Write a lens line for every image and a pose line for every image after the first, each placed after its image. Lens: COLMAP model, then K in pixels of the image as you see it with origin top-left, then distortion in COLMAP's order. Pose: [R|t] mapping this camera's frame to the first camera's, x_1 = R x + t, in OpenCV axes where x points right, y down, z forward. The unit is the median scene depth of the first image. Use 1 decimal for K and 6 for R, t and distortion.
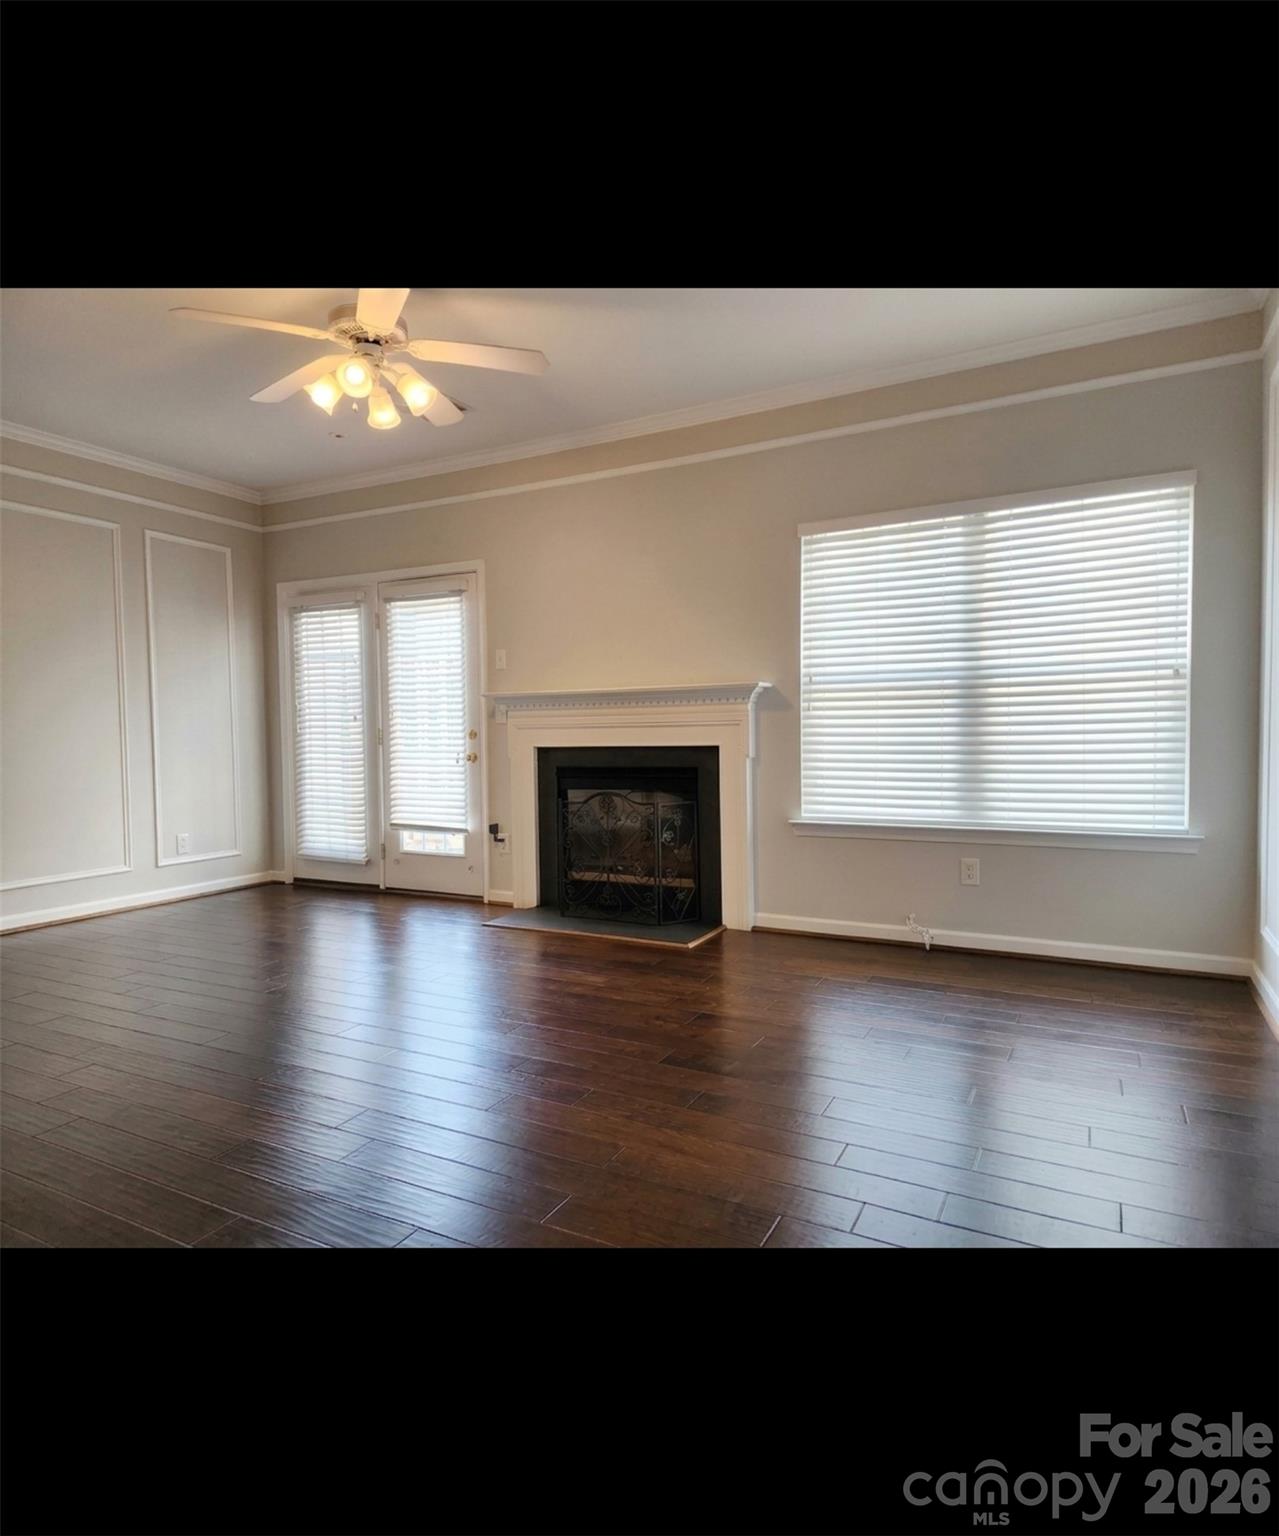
lens RADIAL K [[866.3, 0, 638.2], [0, 866.3, 755.7], [0, 0, 1]] dist [0.015640, -0.000926]
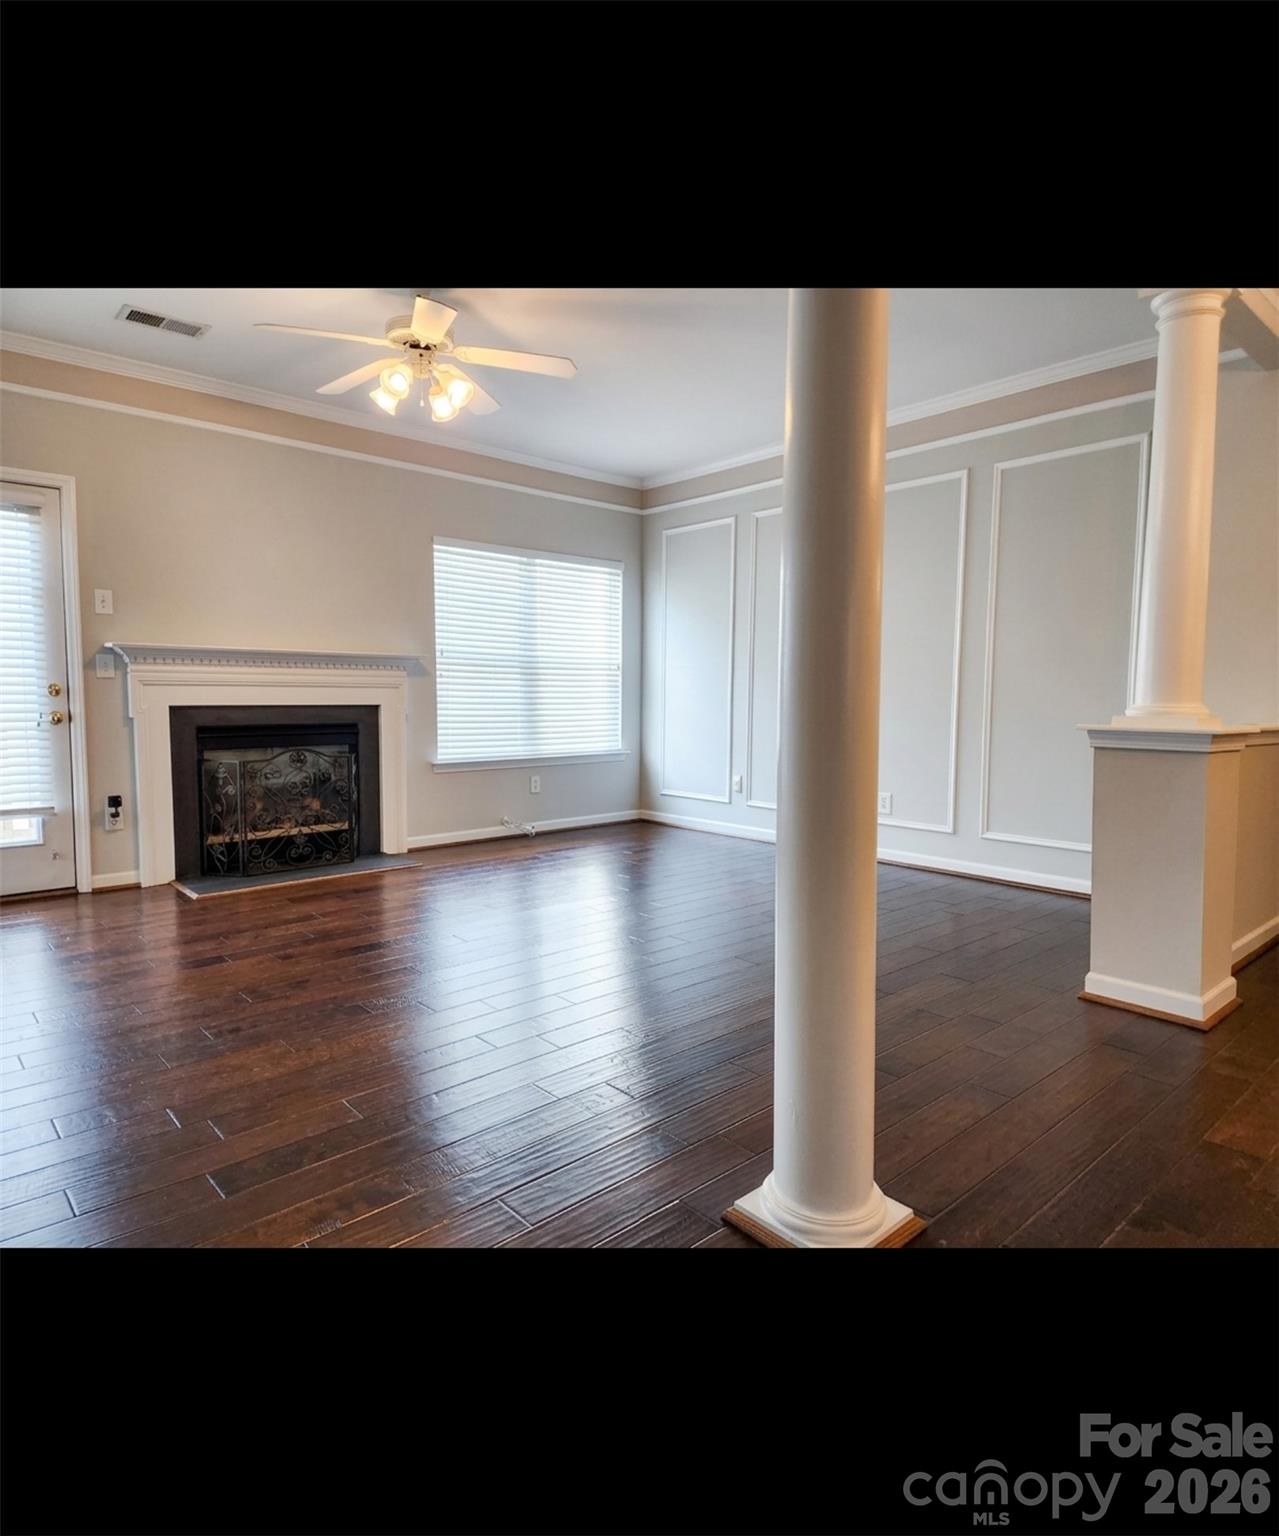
lens RADIAL K [[838.2, 0, 639.5], [0, 838.2, 768.0], [0, 0, 1]] dist [-0.000374, -0.000141]
pose [[0.348121, -0.068672, 0.934931, -0.852440], [0.016704, 0.997609, 0.067056, 0.004257], [-0.937301, -0.007727, 0.348436, 0.252091]]
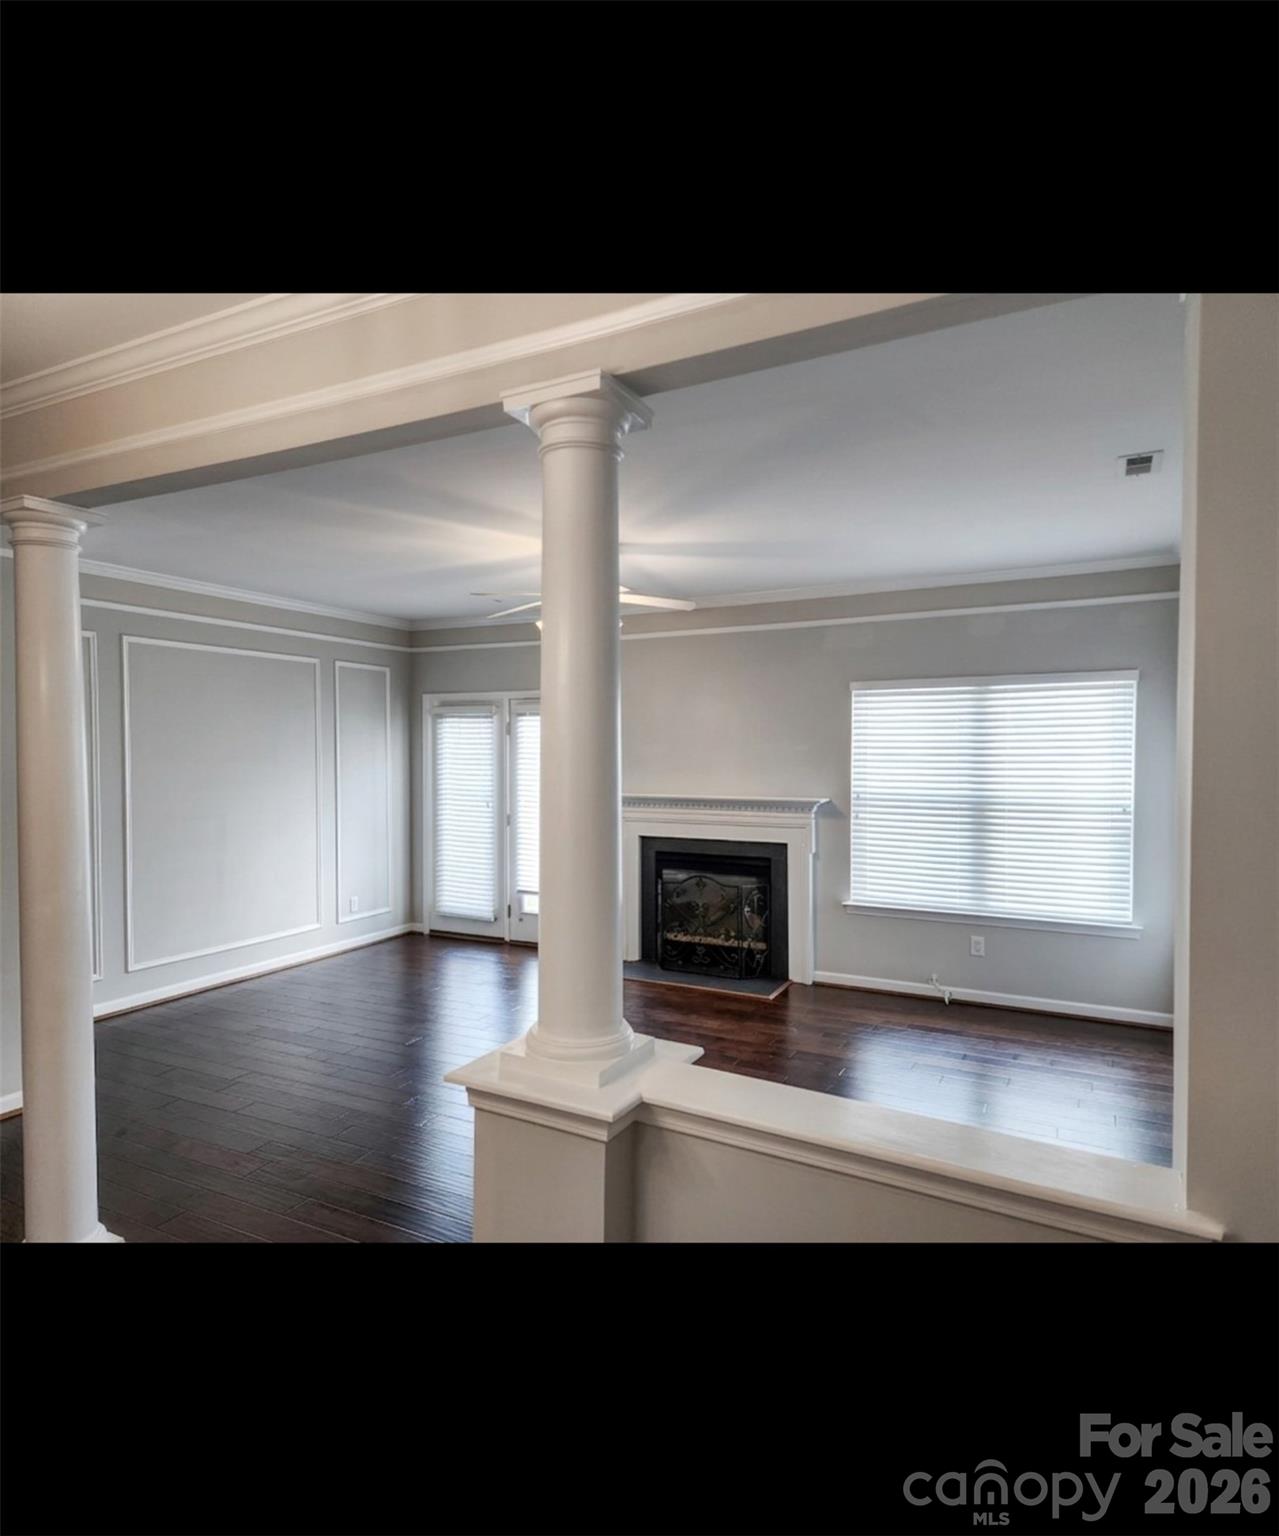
lens RADIAL K [[866.3, 0, 638.2], [0, 866.3, 755.7], [0, 0, 1]] dist [0.015640, -0.000926]
pose [[0.999894, 0.010630, -0.009920, -0.120197], [-0.010868, 0.999647, -0.024229, -0.107747], [0.009659, 0.024335, 0.999657, -0.320259]]
